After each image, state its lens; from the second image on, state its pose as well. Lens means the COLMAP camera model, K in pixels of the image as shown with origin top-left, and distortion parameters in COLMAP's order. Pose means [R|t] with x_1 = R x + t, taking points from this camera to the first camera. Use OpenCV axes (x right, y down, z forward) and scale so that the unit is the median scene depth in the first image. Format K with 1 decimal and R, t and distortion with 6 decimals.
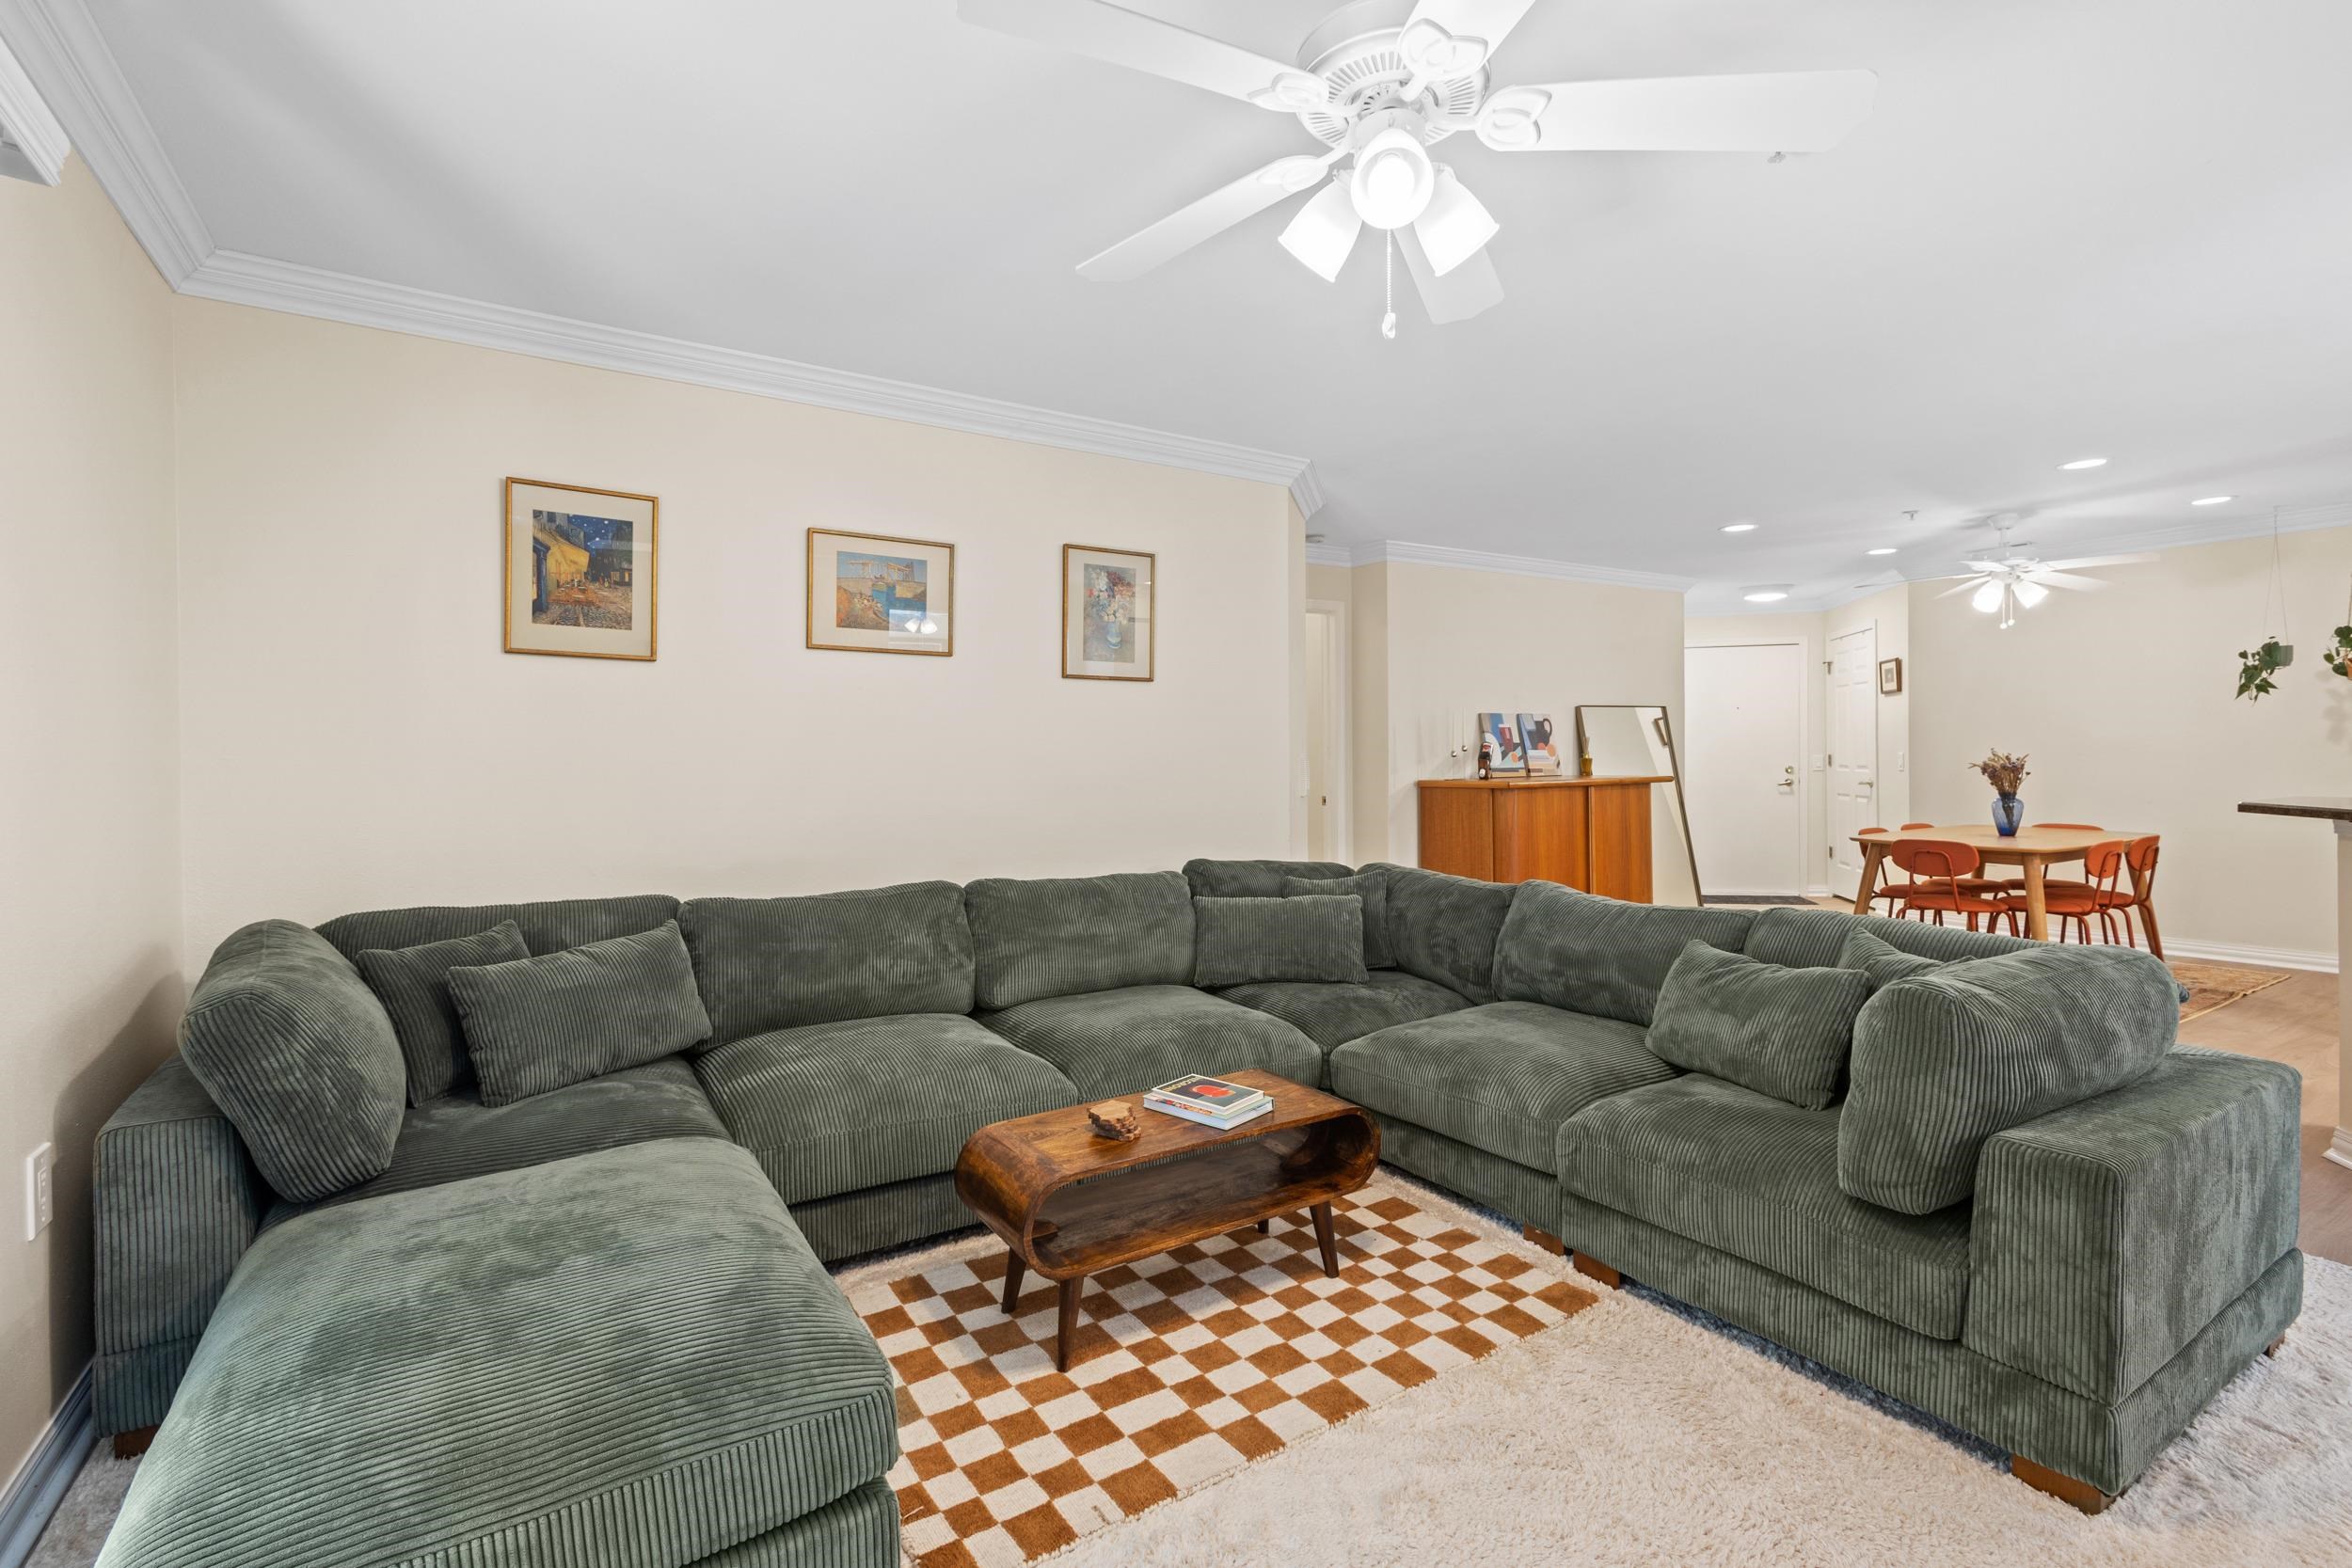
lens RADIAL K [[1078.4, 0, 1170.8], [0, 1078.4, 760.8], [0, 0, 1]] dist [0.005377, 0.000142]
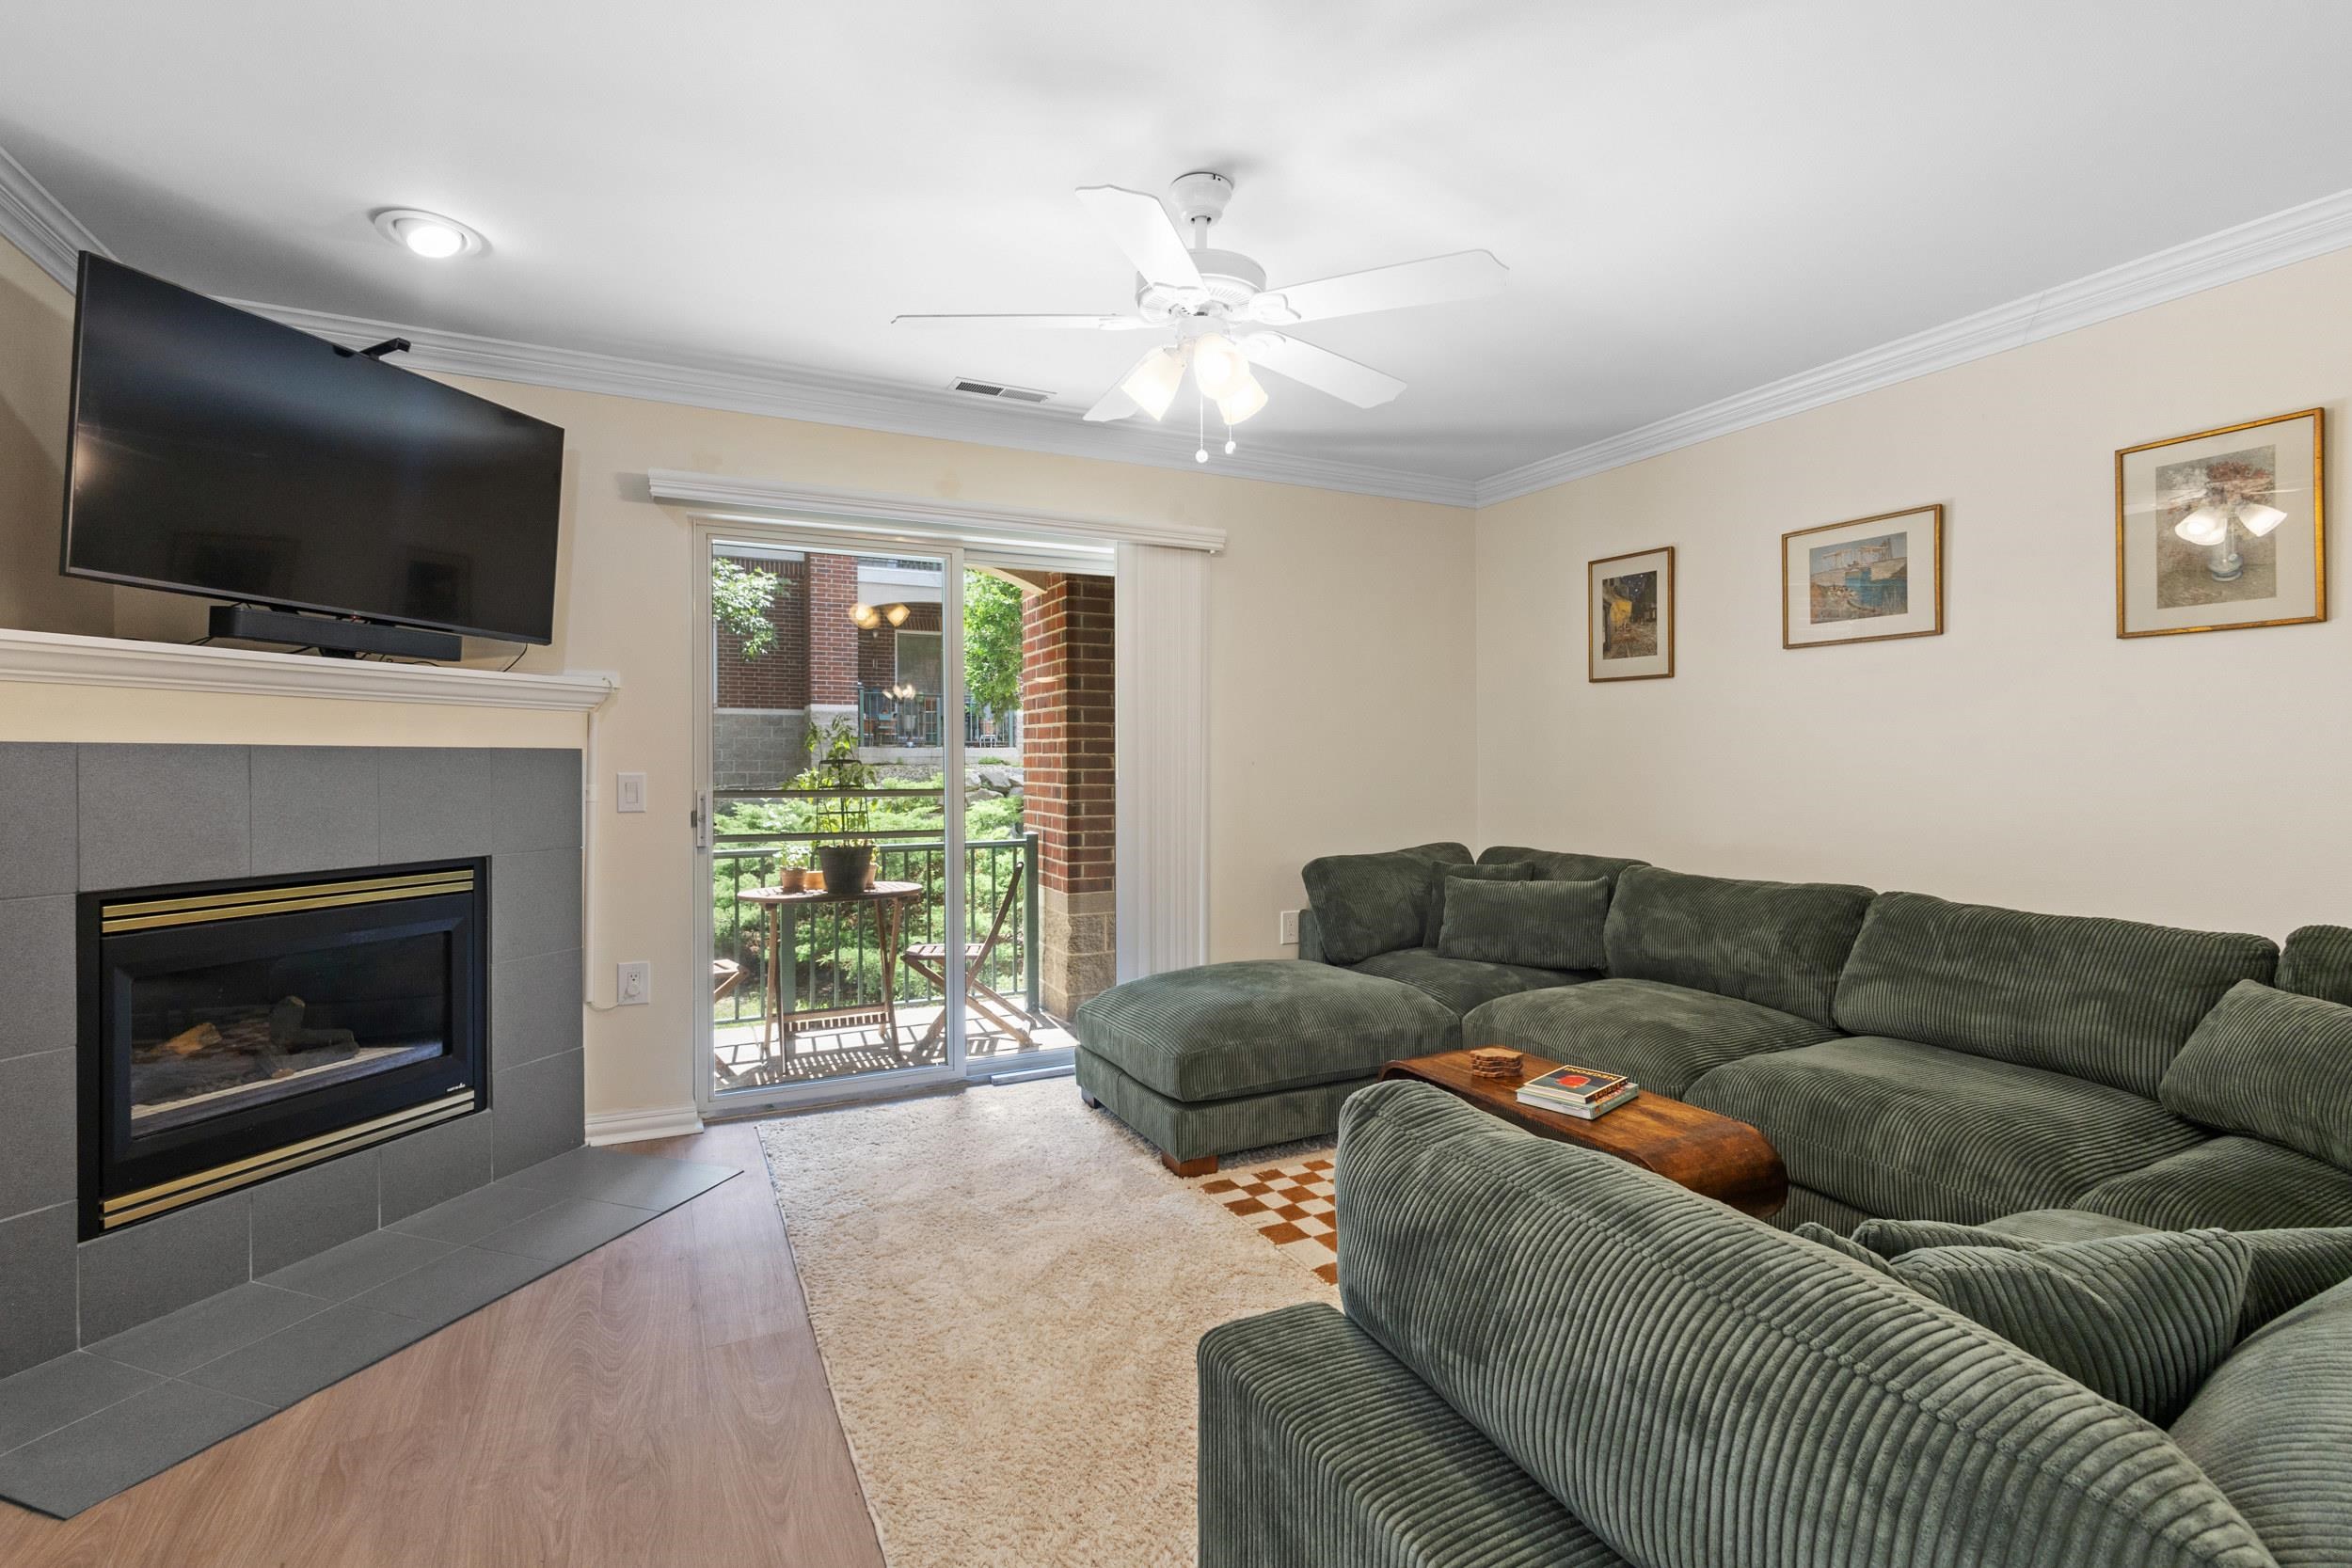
lens RADIAL K [[1078.4, 0, 1170.8], [0, 1078.4, 760.8], [0, 0, 1]] dist [0.005377, 0.000142]
pose [[-0.103498, 0.001163, -0.994629, 0.740360], [0.000459, 0.999999, 0.001121, 0.002749], [0.994630, -0.000340, -0.103499, 0.494510]]
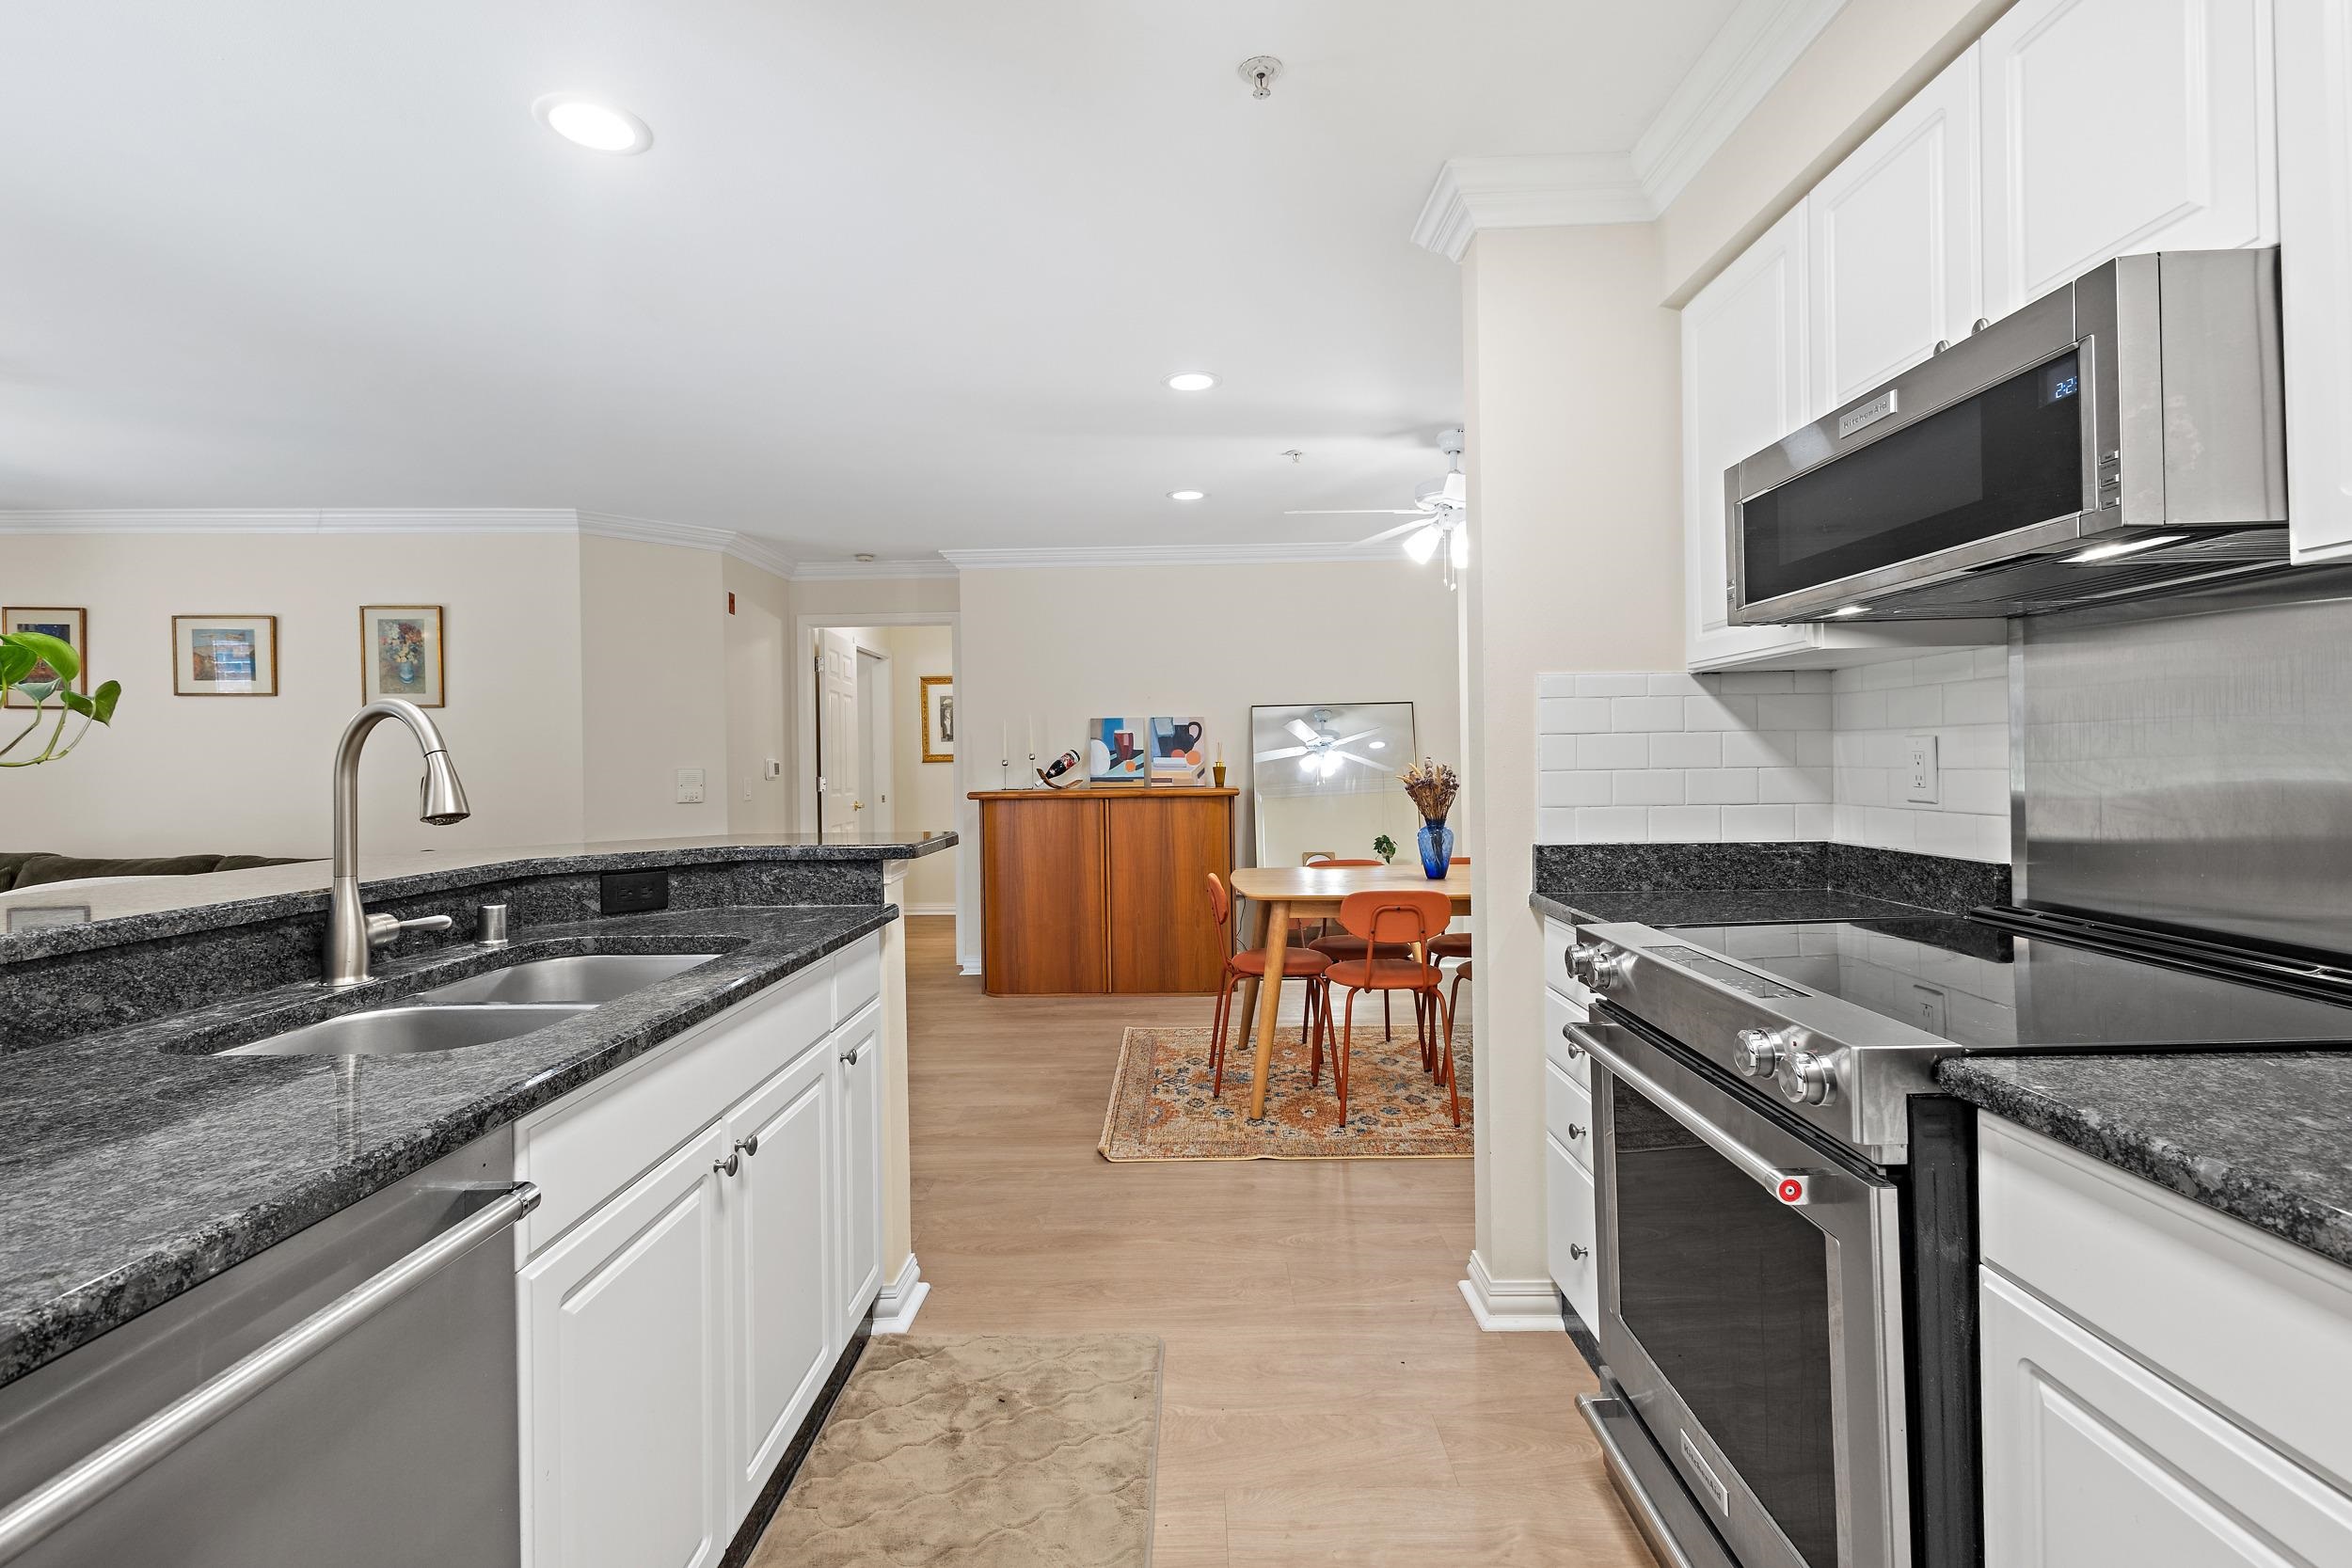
lens RADIAL K [[1078.4, 0, 1170.8], [0, 1078.4, 760.8], [0, 0, 1]] dist [0.005377, 0.000142]
pose [[0.836131, -0.000229, -0.548530, 1.580955], [-0.000165, 1.000000, -0.000669, -0.012969], [0.548530, 0.000649, 0.836131, 0.480620]]
